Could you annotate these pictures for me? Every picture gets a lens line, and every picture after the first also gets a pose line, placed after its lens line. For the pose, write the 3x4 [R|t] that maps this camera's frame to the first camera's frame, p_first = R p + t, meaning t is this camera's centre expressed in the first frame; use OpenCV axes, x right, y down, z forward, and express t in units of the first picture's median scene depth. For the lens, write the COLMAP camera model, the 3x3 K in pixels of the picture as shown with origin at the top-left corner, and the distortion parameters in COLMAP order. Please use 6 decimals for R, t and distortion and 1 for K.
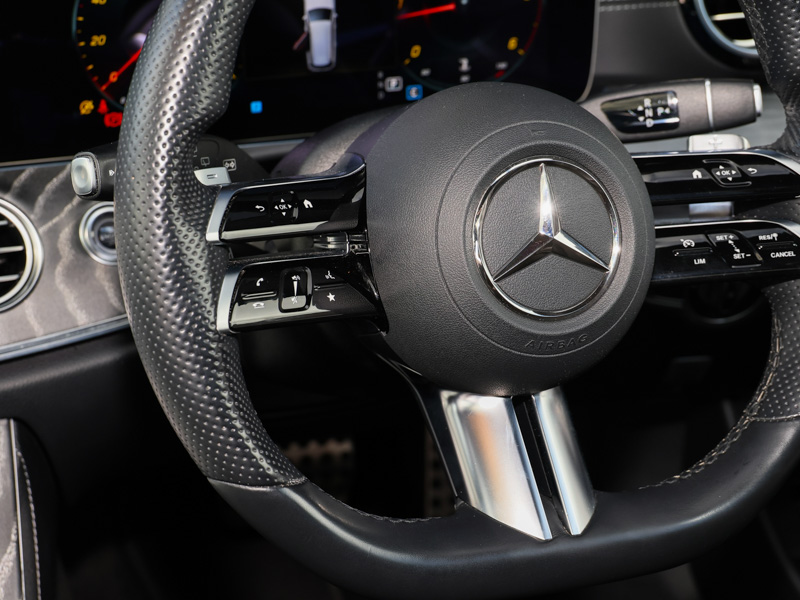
lens RADIAL K [[1650.4, 0, 355.2], [0, 1650.4, 298.0], [0, 0, 1]] dist [-0.000346, 0.000000]
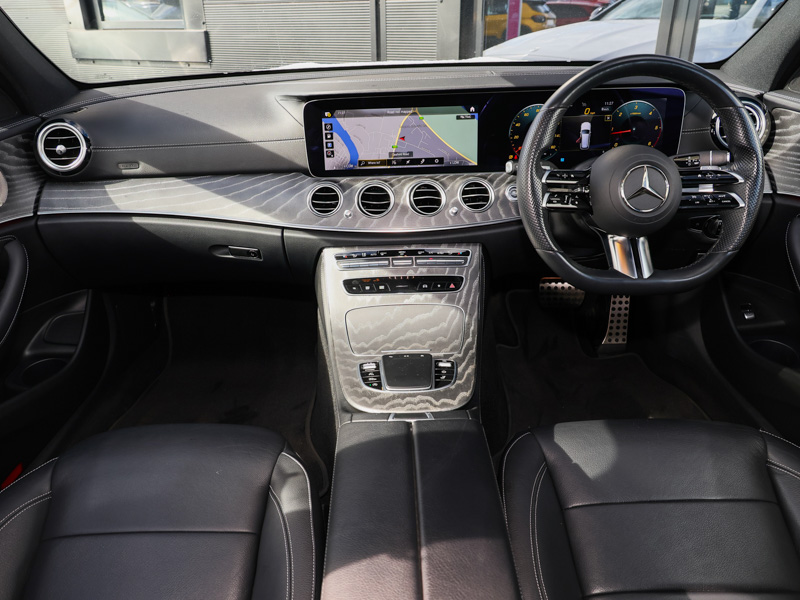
lens RADIAL K [[615.7, 0, 394.9], [0, 615.7, 292.2], [0, 0, 1]] dist [0.006288, 0.011483]
pose [[0.942341, 0.098946, -0.319693, 0.054120], [-0.091720, 0.995074, 0.037619, 0.160229], [0.321840, -0.006128, 0.946774, -0.334512]]
